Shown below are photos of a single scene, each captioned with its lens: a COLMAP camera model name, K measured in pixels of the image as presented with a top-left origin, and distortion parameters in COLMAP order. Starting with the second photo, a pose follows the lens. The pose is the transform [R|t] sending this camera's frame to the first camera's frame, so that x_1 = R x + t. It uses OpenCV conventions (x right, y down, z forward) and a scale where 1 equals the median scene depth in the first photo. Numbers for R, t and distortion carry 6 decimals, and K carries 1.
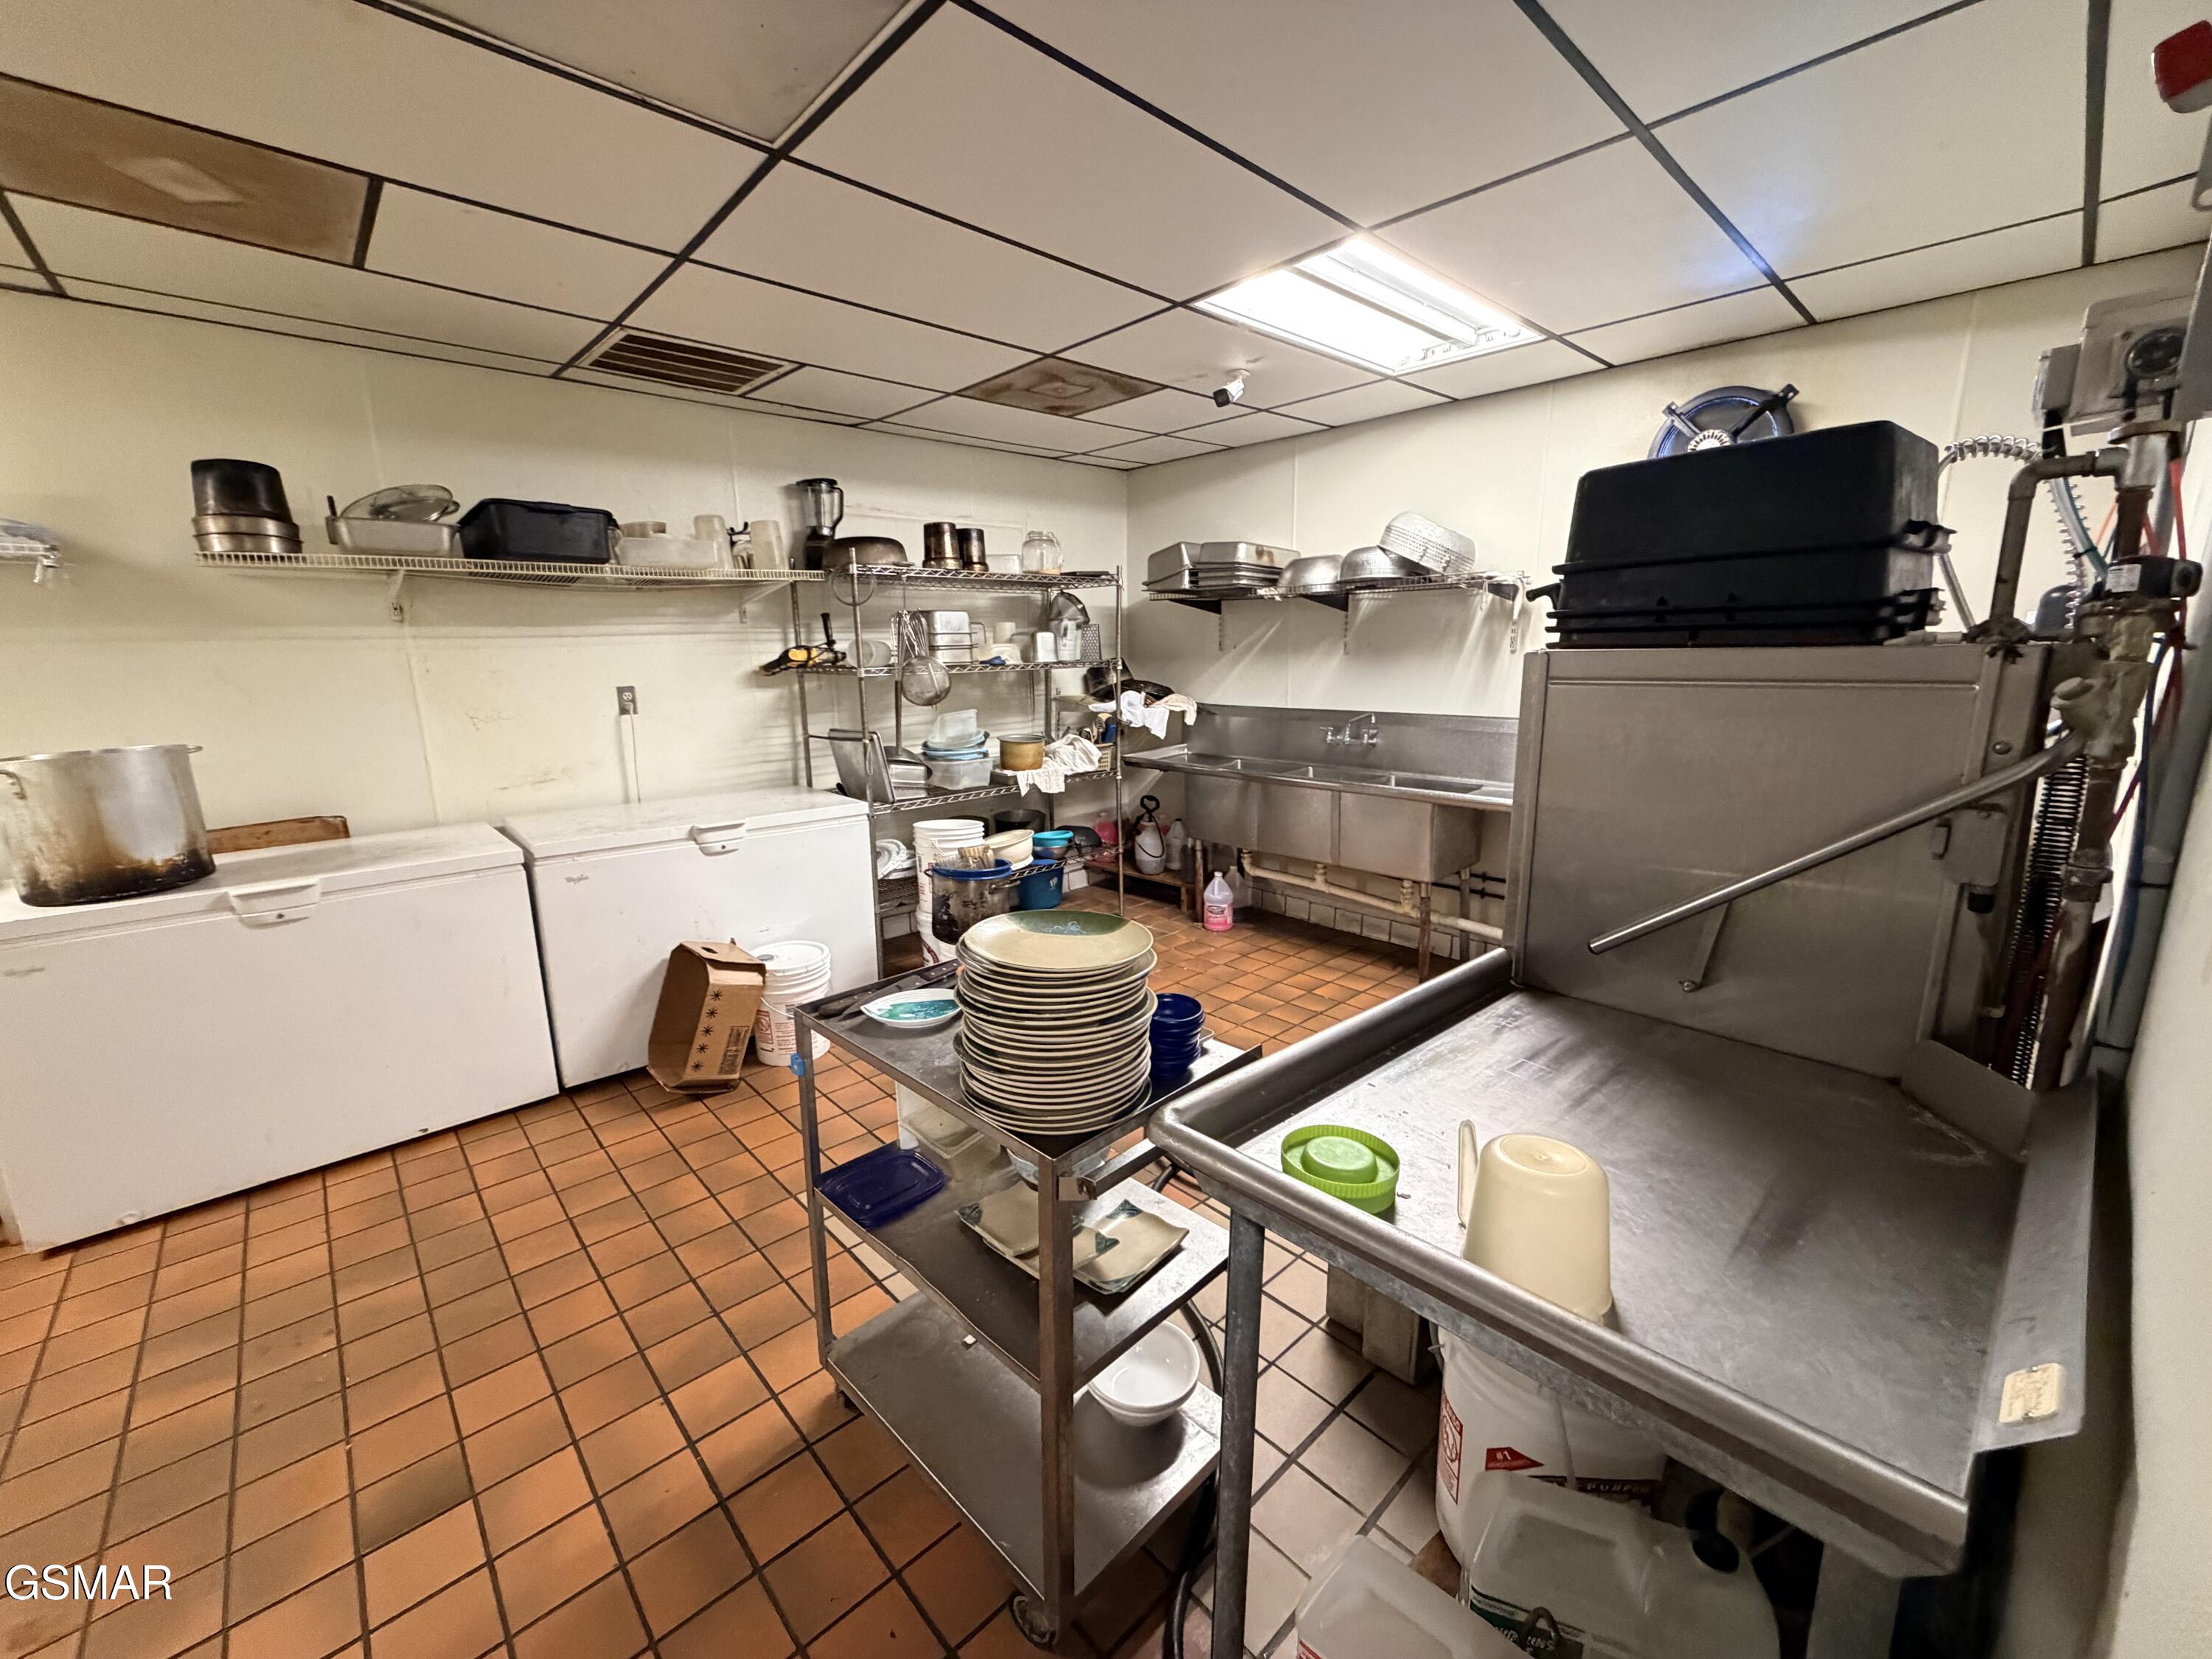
lens RADIAL K [[878.9, 0, 1100.0], [0, 878.9, 829.9], [0, 0, 1]] dist [0.001825, -0.000322]
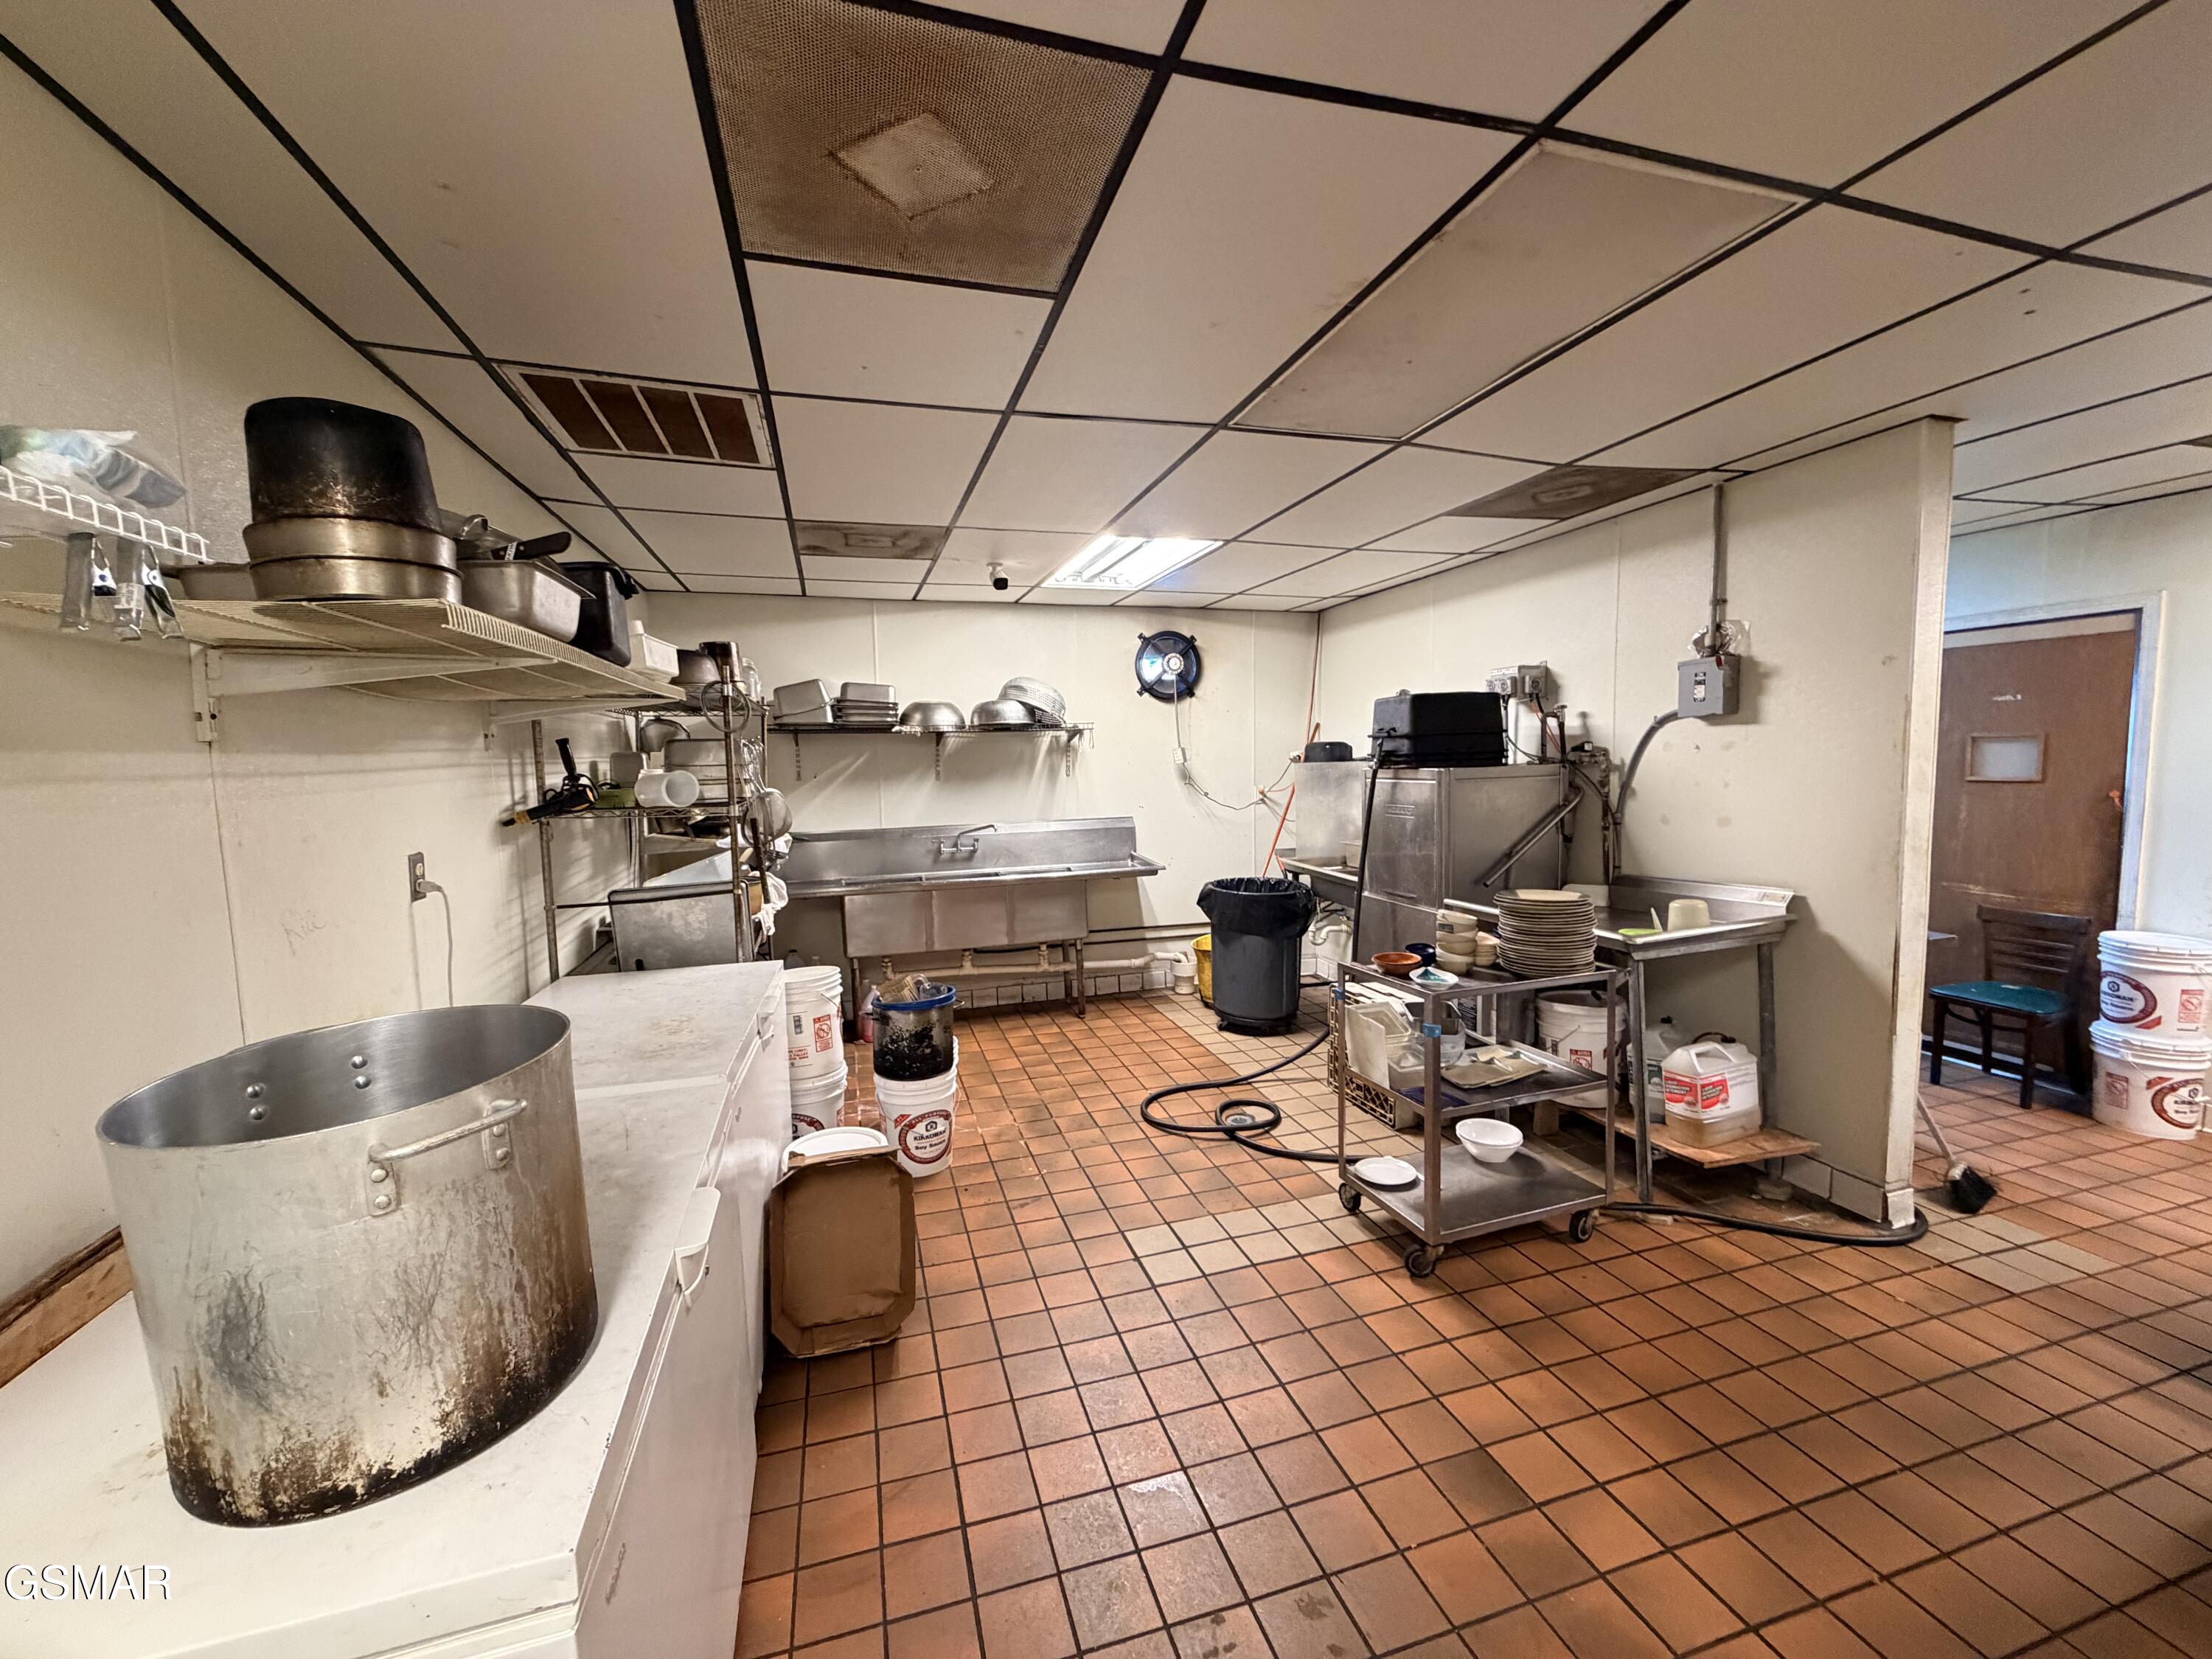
lens RADIAL K [[878.9, 0, 1101.0], [0, 878.9, 828.0], [0, 0, 1]] dist [0.001825, -0.000322]
pose [[0.437625, -0.069048, 0.896502, -0.814950], [0.202470, 0.979008, -0.023432, -0.068493], [-0.876065, 0.191769, 0.442419, 0.310735]]
